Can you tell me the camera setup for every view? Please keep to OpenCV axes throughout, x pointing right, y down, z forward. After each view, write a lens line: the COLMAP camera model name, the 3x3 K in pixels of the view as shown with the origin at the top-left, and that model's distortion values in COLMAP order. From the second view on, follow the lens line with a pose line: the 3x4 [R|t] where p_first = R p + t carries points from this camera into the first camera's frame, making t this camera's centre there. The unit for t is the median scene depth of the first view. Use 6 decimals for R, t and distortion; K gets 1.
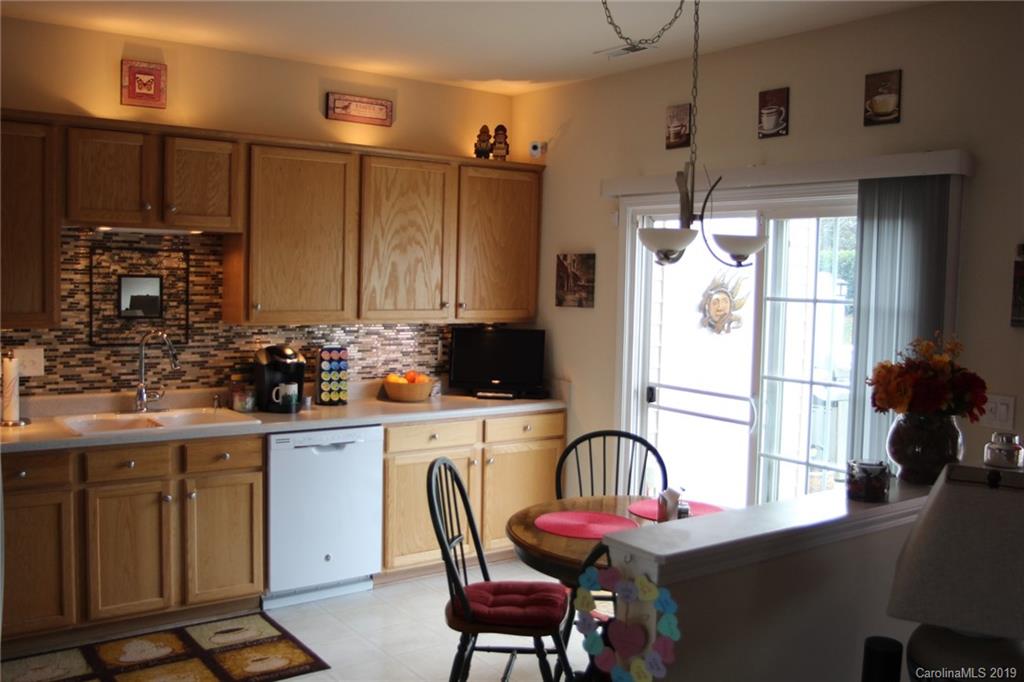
lens RADIAL K [[934.4, 0, 514.7], [0, 934.4, 338.8], [0, 0, 1]] dist [-0.098390, 0.000000]
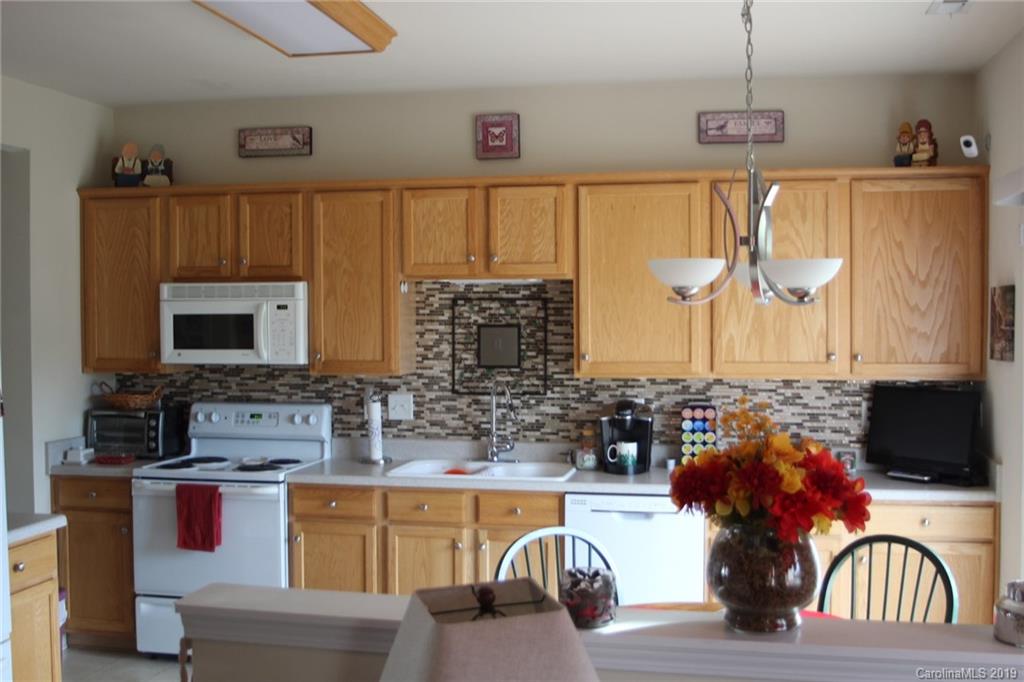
lens RADIAL K [[1141.4, 0, 508.6], [0, 1141.4, 342.3], [0, 0, 1]] dist [-0.095915, 0.000000]
pose [[0.667050, -0.004832, -0.744997, 0.528179], [-0.031455, 0.998905, -0.034642, -0.007360], [0.744348, 0.046542, 0.666168, 0.174691]]
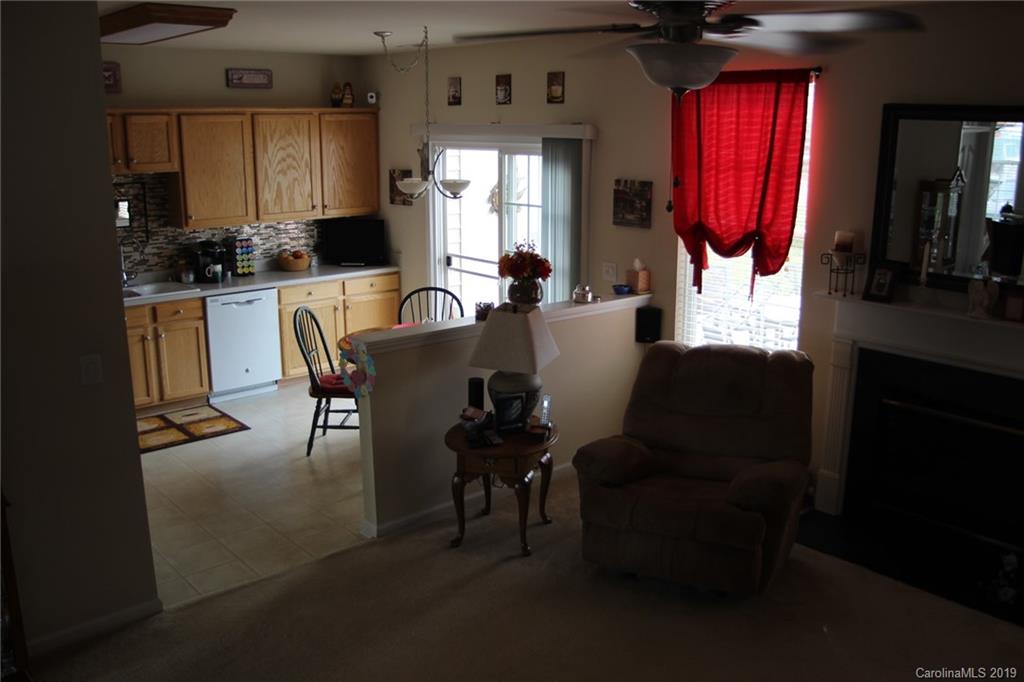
lens RADIAL K [[902.9, 0, 516.2], [0, 902.9, 343.9], [0, 0, 1]] dist [-0.130457, 0.083604]
pose [[0.996153, -0.041129, 0.077375, 0.150498], [0.027099, 0.984314, 0.174333, -0.071626], [-0.083332, -0.171565, 0.981642, -0.578641]]
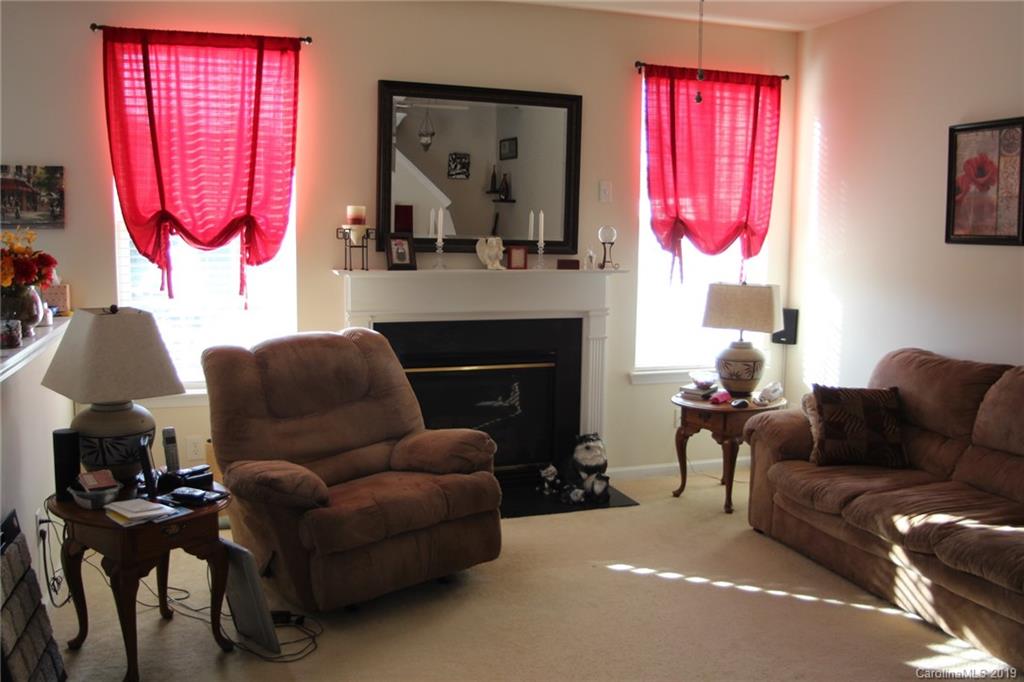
lens RADIAL K [[902.9, 0, 503.6], [0, 902.9, 344.5], [0, 0, 1]] dist [-0.130457, 0.083604]
pose [[0.298286, -0.141789, 0.943886, -0.320195], [0.058782, 0.989756, 0.130103, 0.022824], [-0.952665, 0.016676, 0.303565, -0.048823]]
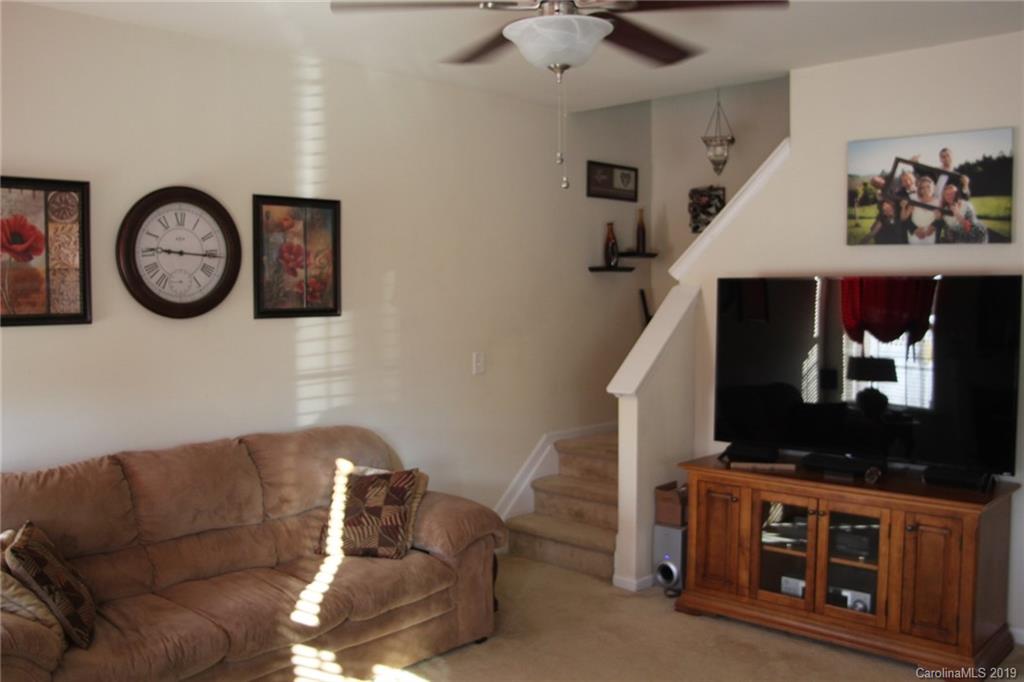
lens RADIAL K [[902.9, 0, 509.5], [0, 902.9, 334.6], [0, 0, 1]] dist [-0.130457, 0.083604]
pose [[-0.984180, -0.019660, -0.176078, 0.436877], [-0.040252, 0.992648, 0.114151, -0.028119], [0.172540, 0.119433, -0.977735, 0.568311]]
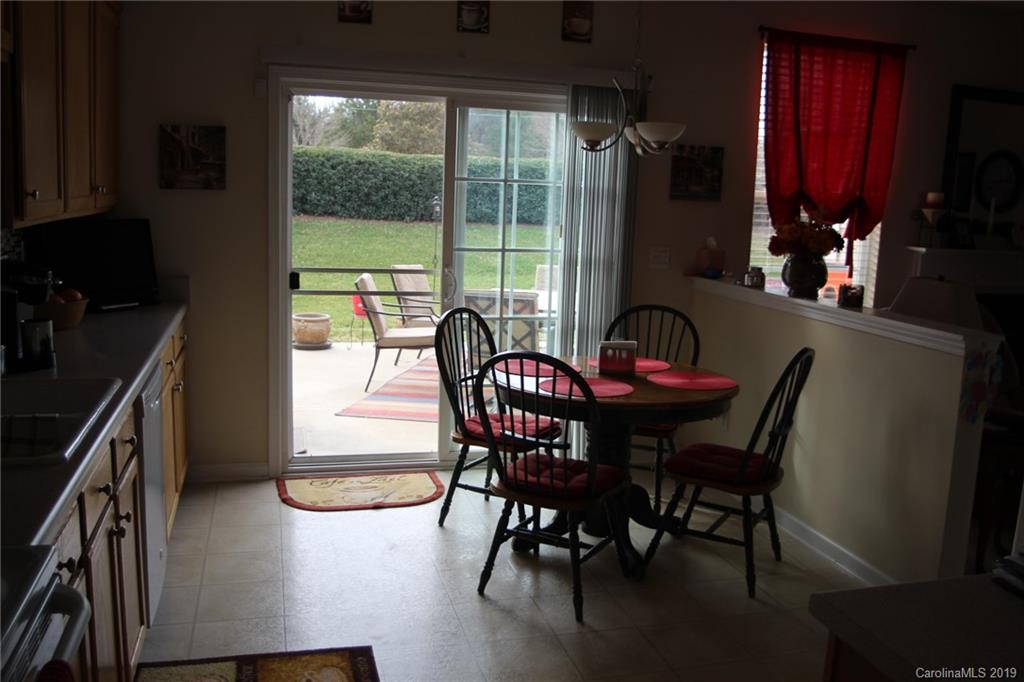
lens RADIAL K [[902.9, 0, 520.9], [0, 902.9, 345.5], [0, 0, 1]] dist [-0.130457, 0.083604]
pose [[0.357887, -0.172756, 0.917645, -0.691512], [0.029923, 0.984354, 0.173645, -0.029415], [-0.933285, -0.034687, 0.357457, 0.508020]]
